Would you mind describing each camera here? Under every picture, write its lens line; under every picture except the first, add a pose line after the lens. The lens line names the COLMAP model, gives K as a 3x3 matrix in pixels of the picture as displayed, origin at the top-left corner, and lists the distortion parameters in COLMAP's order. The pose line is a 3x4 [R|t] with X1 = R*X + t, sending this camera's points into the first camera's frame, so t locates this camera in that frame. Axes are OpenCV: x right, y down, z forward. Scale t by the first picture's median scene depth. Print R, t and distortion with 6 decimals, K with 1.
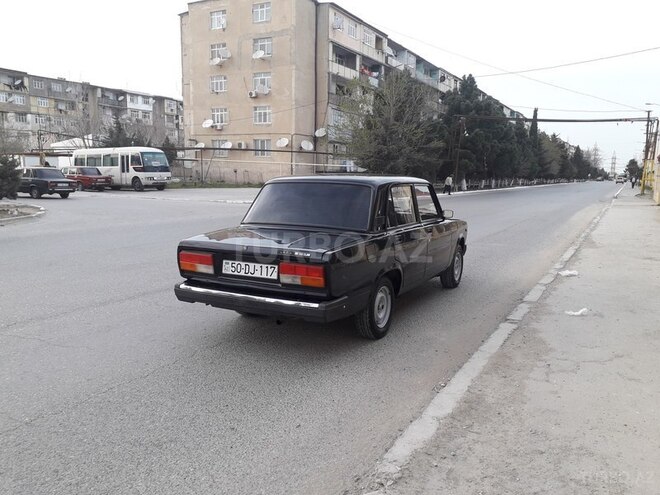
lens RADIAL K [[511.0, 0, 345.0], [0, 511.0, 247.8], [0, 0, 1]] dist [0.113391, -0.225974]
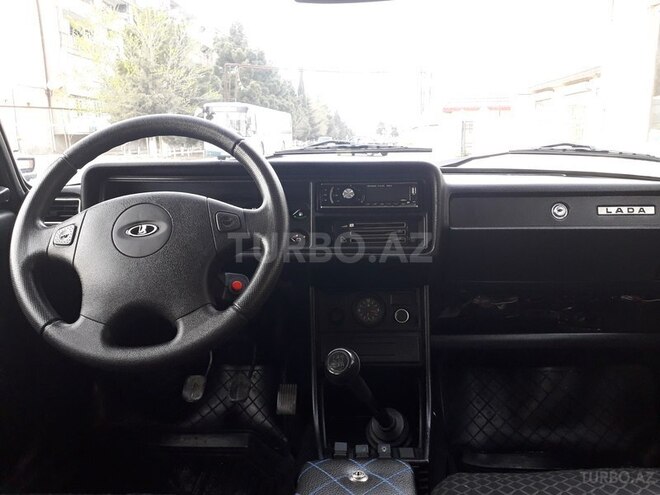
lens RADIAL K [[526.4, 0, 330.0], [0, 526.4, 247.5], [0, 0, 1]] dist [0.005066, 0.004194]
pose [[0.915630, -0.109789, 0.386740, -0.002233], [0.087099, 0.993314, 0.075772, -0.004588], [-0.392473, -0.035695, 0.919071, 0.108257]]
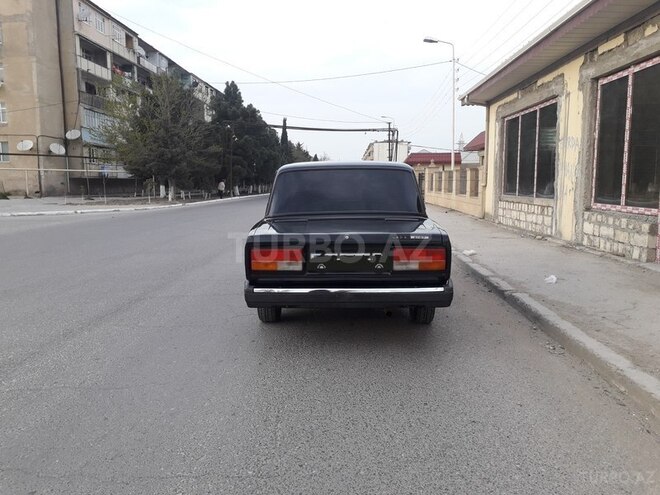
lens RADIAL K [[517.5, 0, 330.0], [0, 517.5, 247.5], [0, 0, 1]] dist [-0.001485, -0.007444]
pose [[0.893123, -0.073963, 0.443691, -0.061461], [0.081517, 0.996670, 0.002054, 0.001555], [-0.442365, 0.034334, 0.896178, 0.021192]]
